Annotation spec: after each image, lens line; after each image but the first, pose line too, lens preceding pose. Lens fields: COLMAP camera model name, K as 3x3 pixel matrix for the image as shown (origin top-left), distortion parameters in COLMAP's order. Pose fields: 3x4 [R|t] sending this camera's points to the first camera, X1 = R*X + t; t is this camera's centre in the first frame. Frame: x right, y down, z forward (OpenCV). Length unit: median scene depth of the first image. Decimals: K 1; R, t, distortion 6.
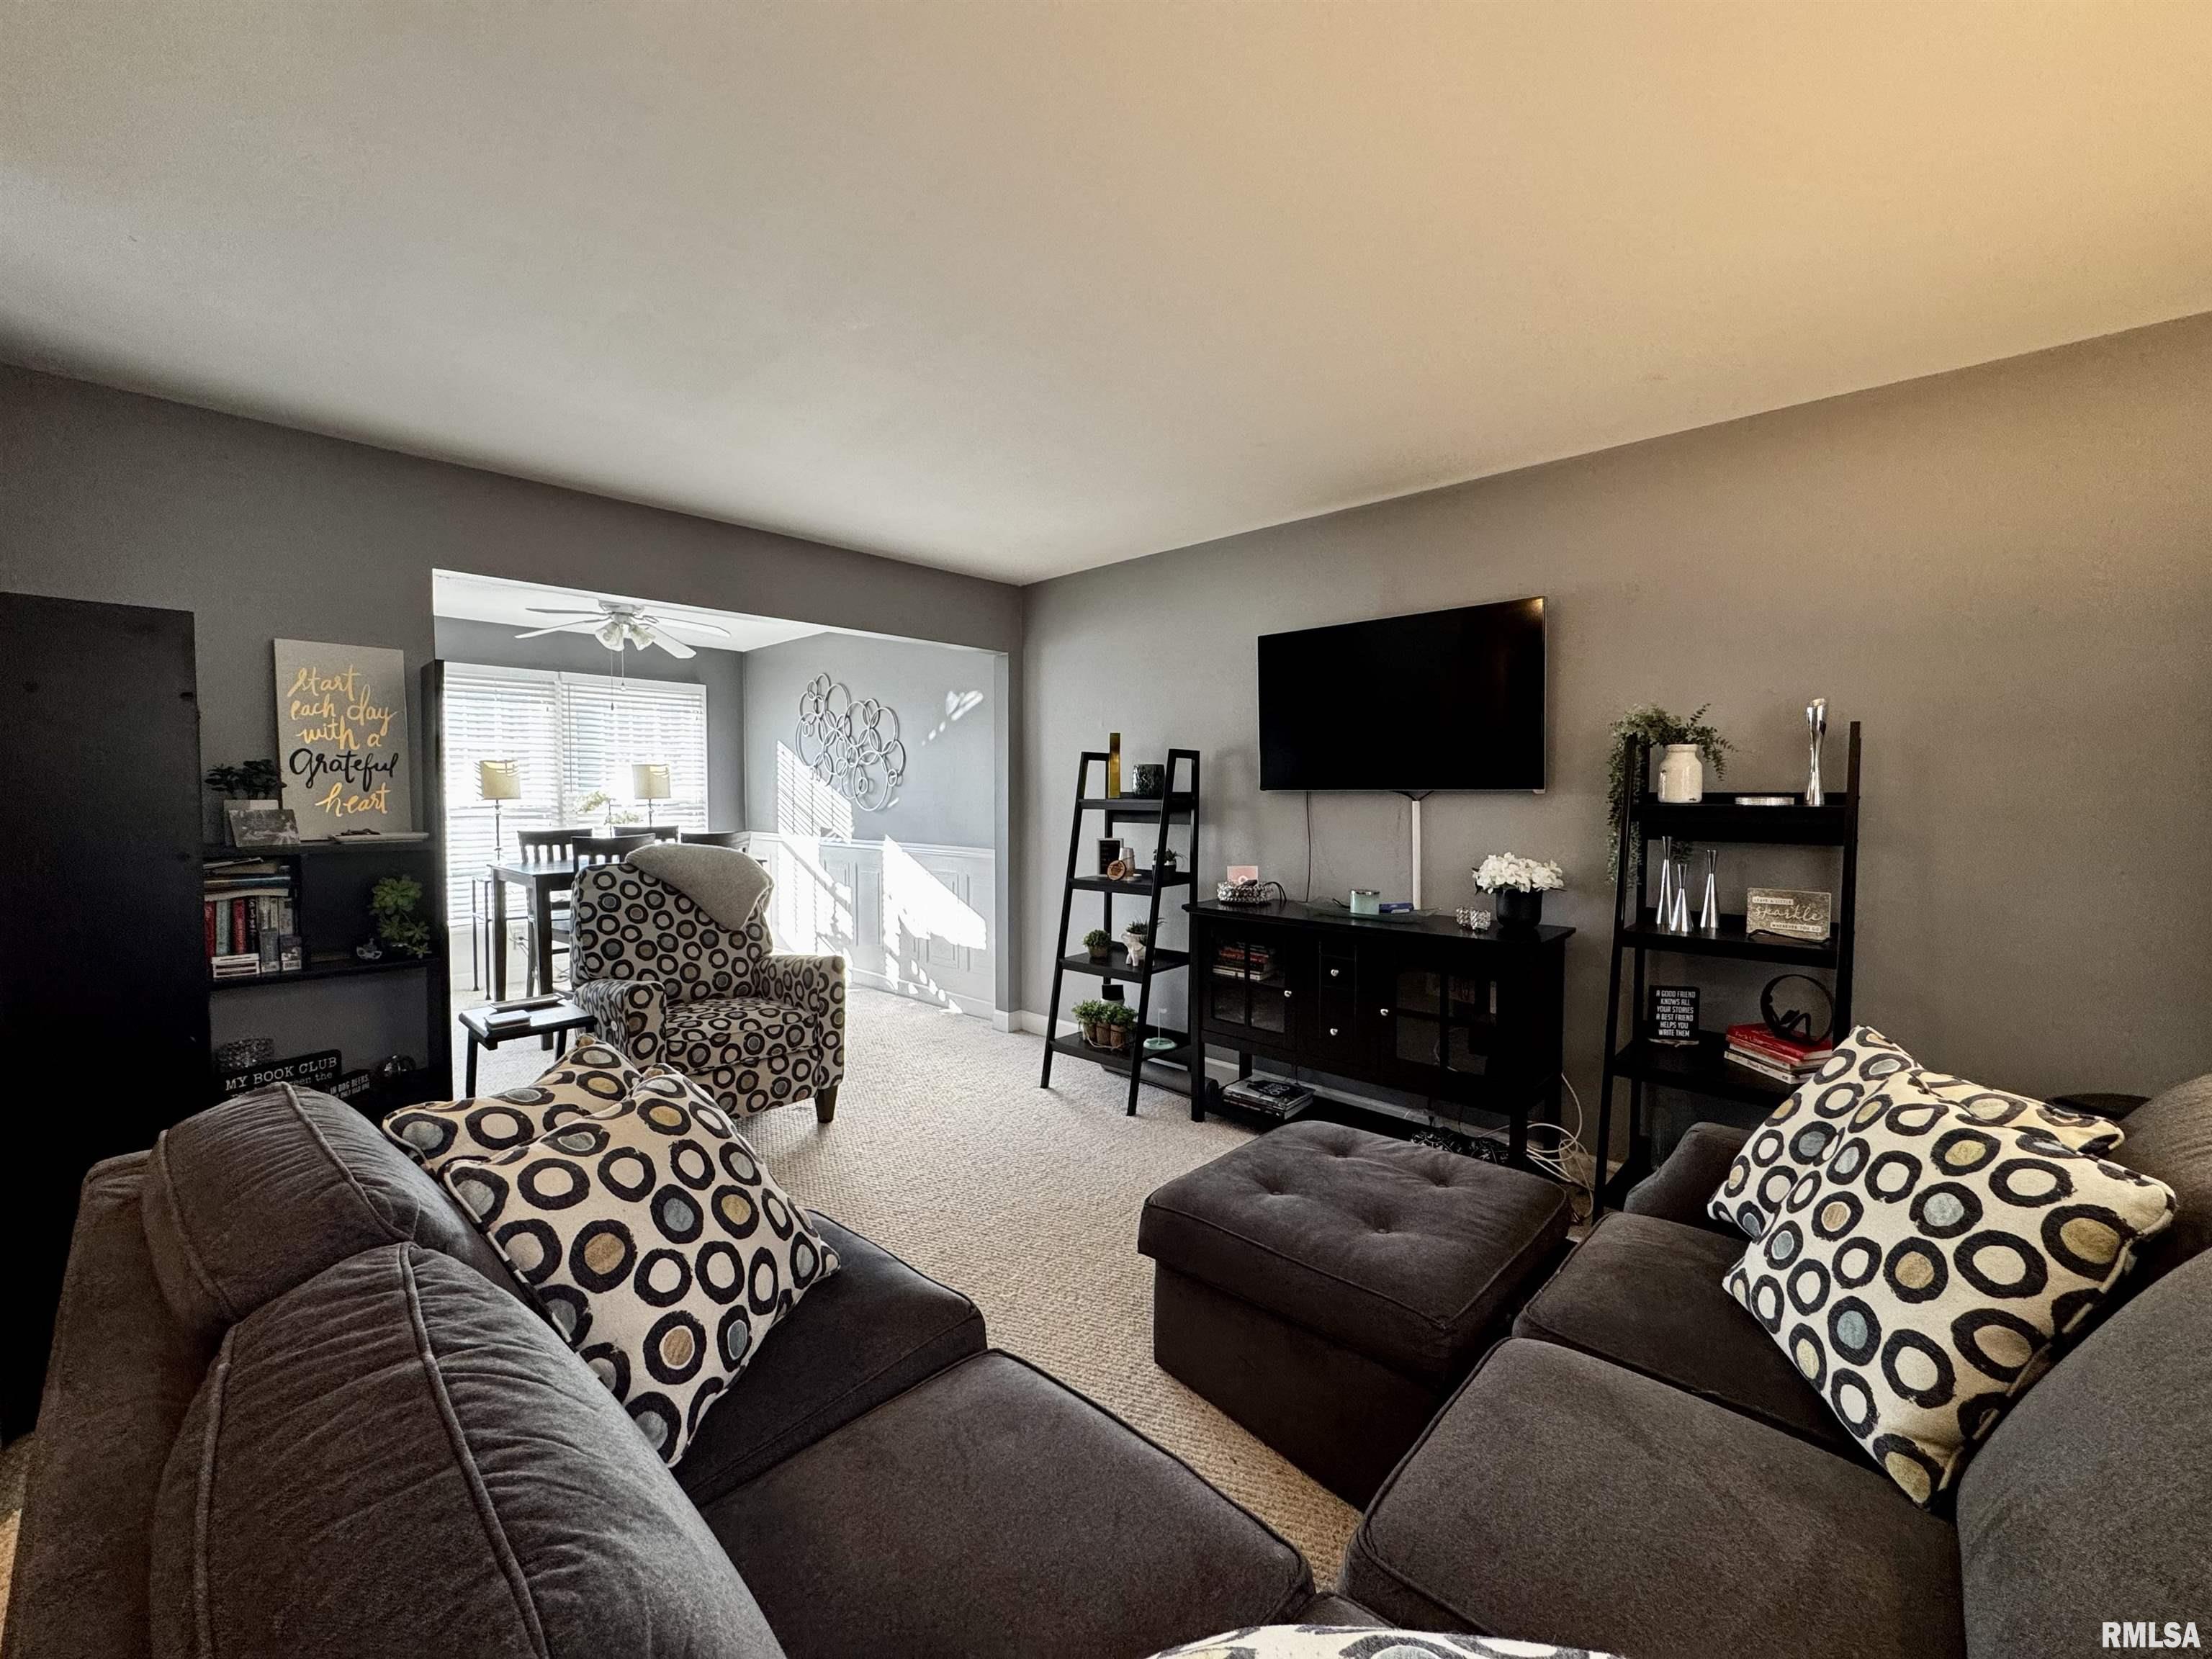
lens RADIAL K [[880.7, 0, 1110.2], [0, 880.7, 828.0], [0, 0, 1]] dist [-0.004162, 0.000780]
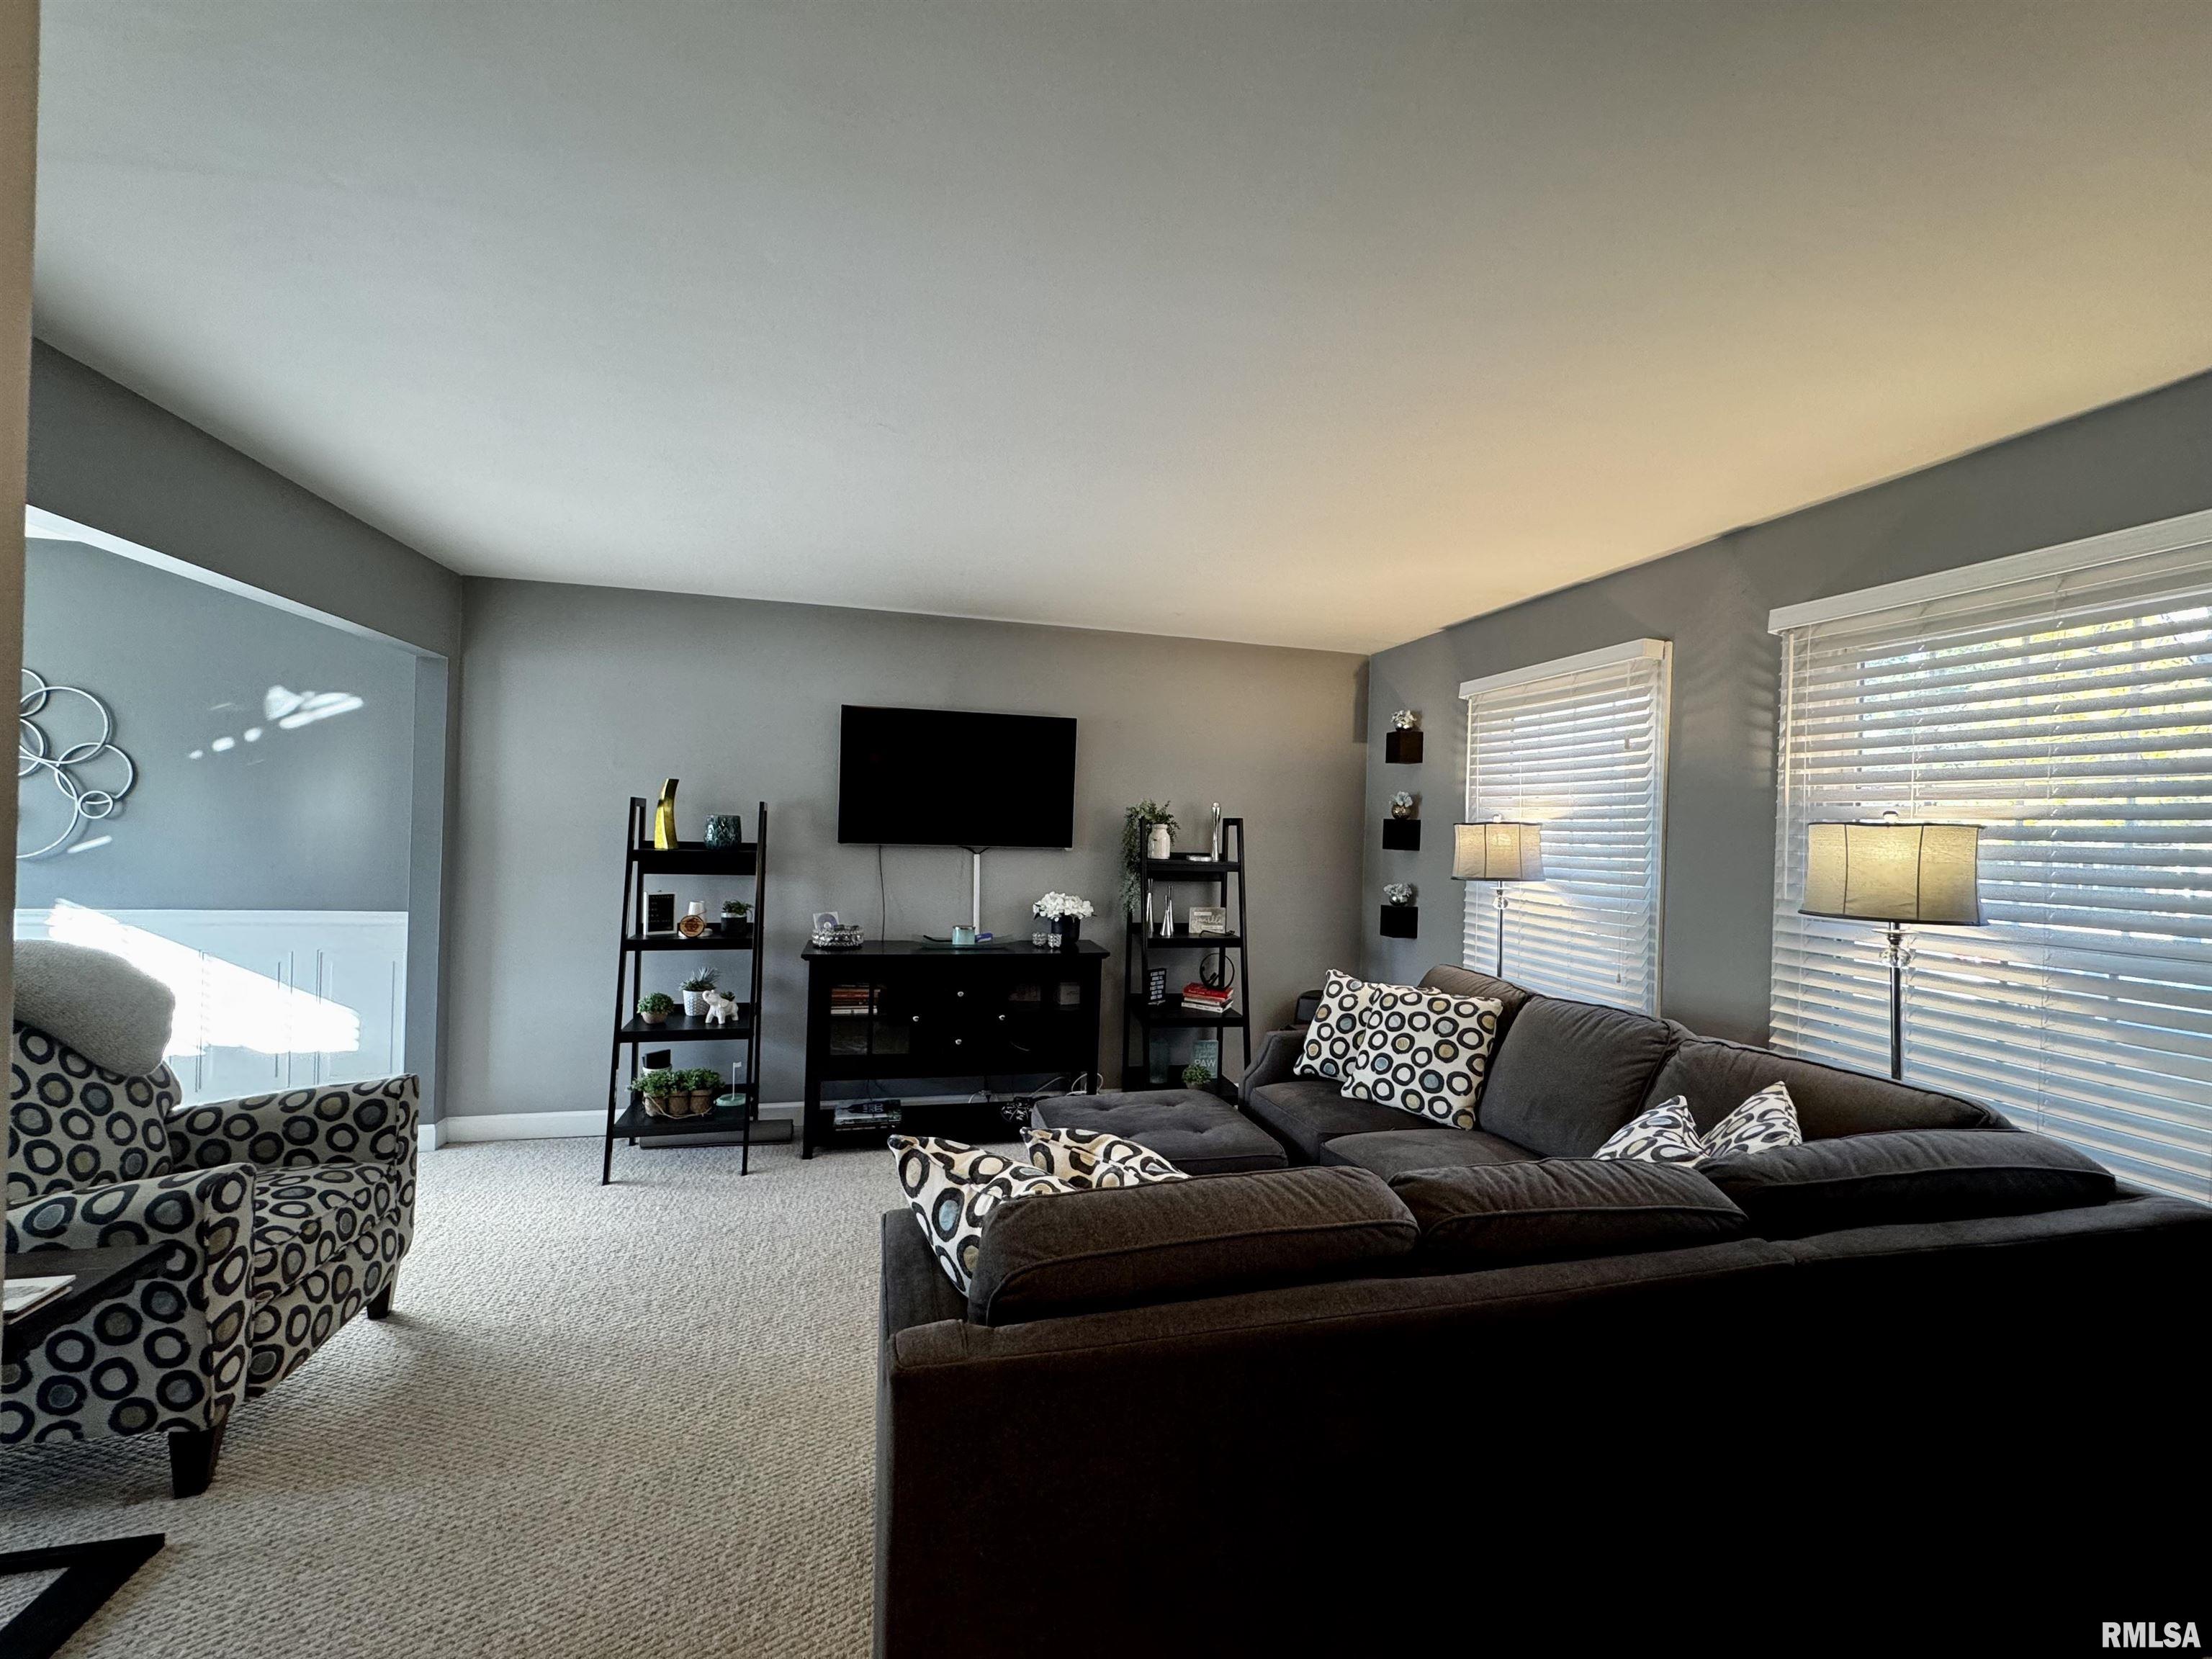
lens RADIAL K [[880.7, 0, 1095.8], [0, 880.7, 831.1], [0, 0, 1]] dist [-0.004162, 0.000780]
pose [[0.547797, 0.012088, 0.836524, -0.651594], [0.005414, 0.999823, -0.017993, -0.041173], [-0.836594, 0.014386, 0.547635, 0.143069]]
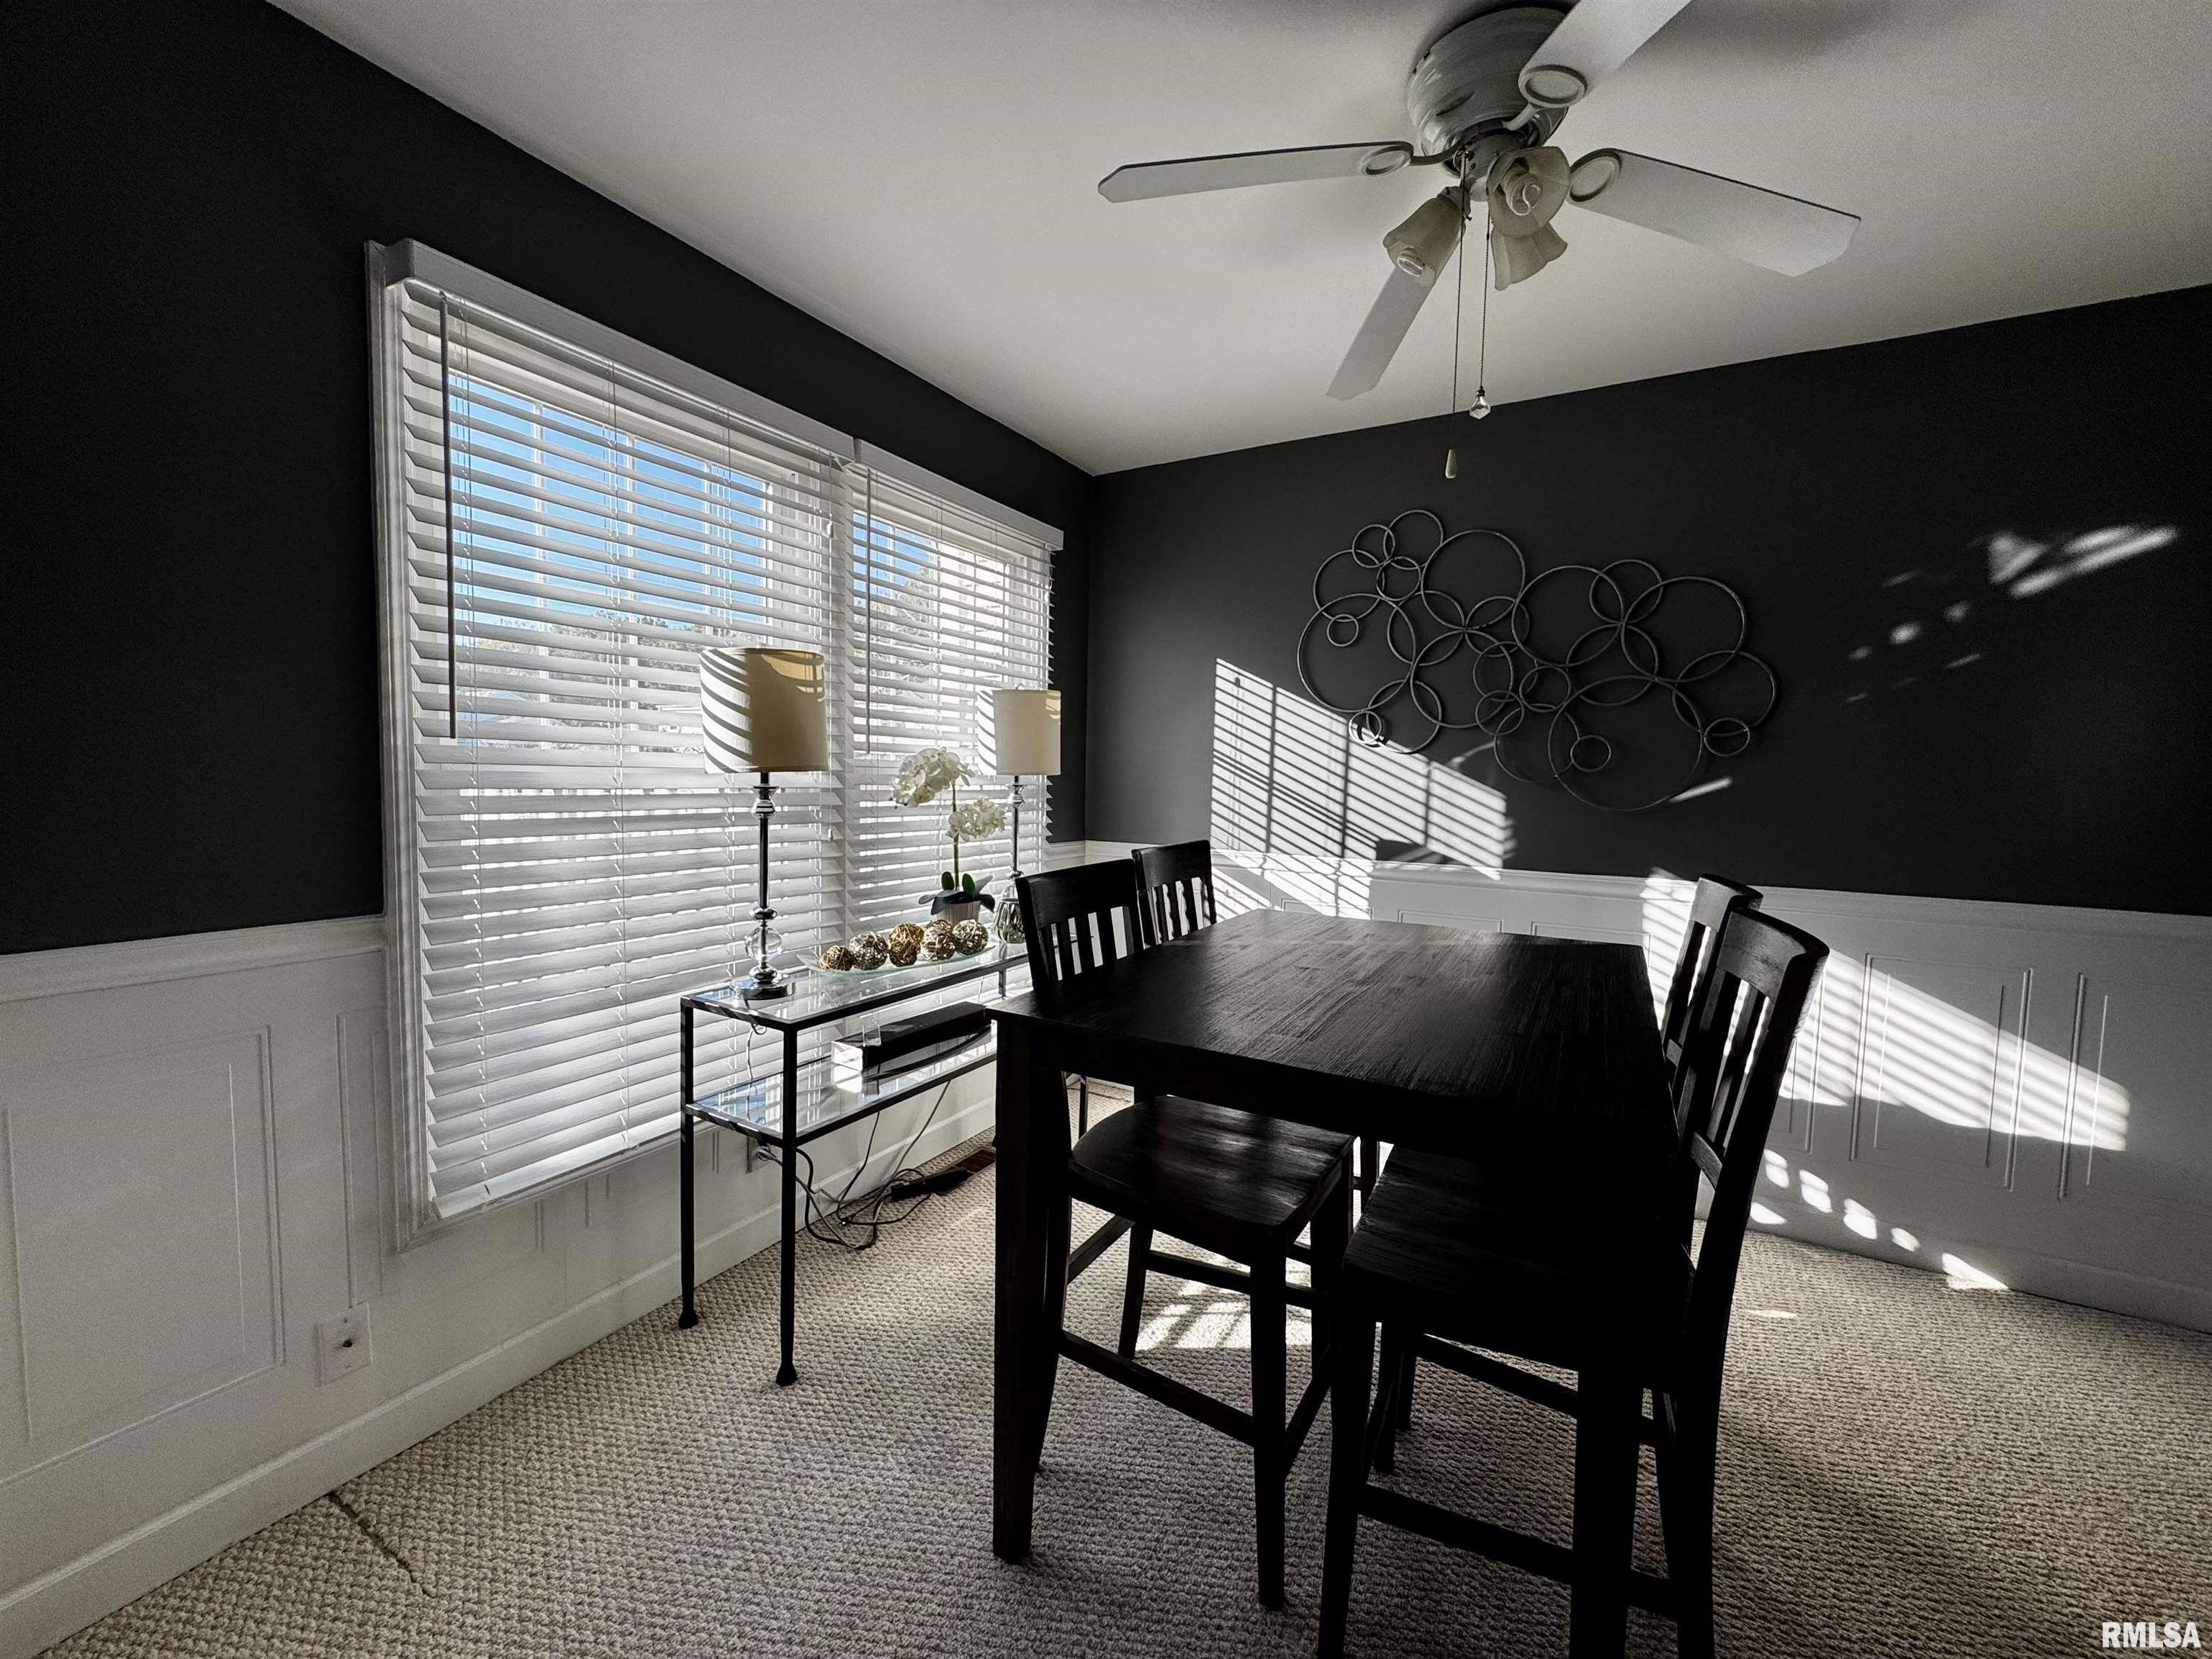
lens RADIAL K [[880.7, 0, 1094.0], [0, 880.7, 836.4], [0, 0, 1]] dist [-0.004162, 0.000780]
pose [[0.977476, -0.000840, 0.211044, -1.108090], [-0.006703, 0.999364, 0.035023, -0.035676], [-0.210940, -0.035648, 0.976849, 1.097807]]
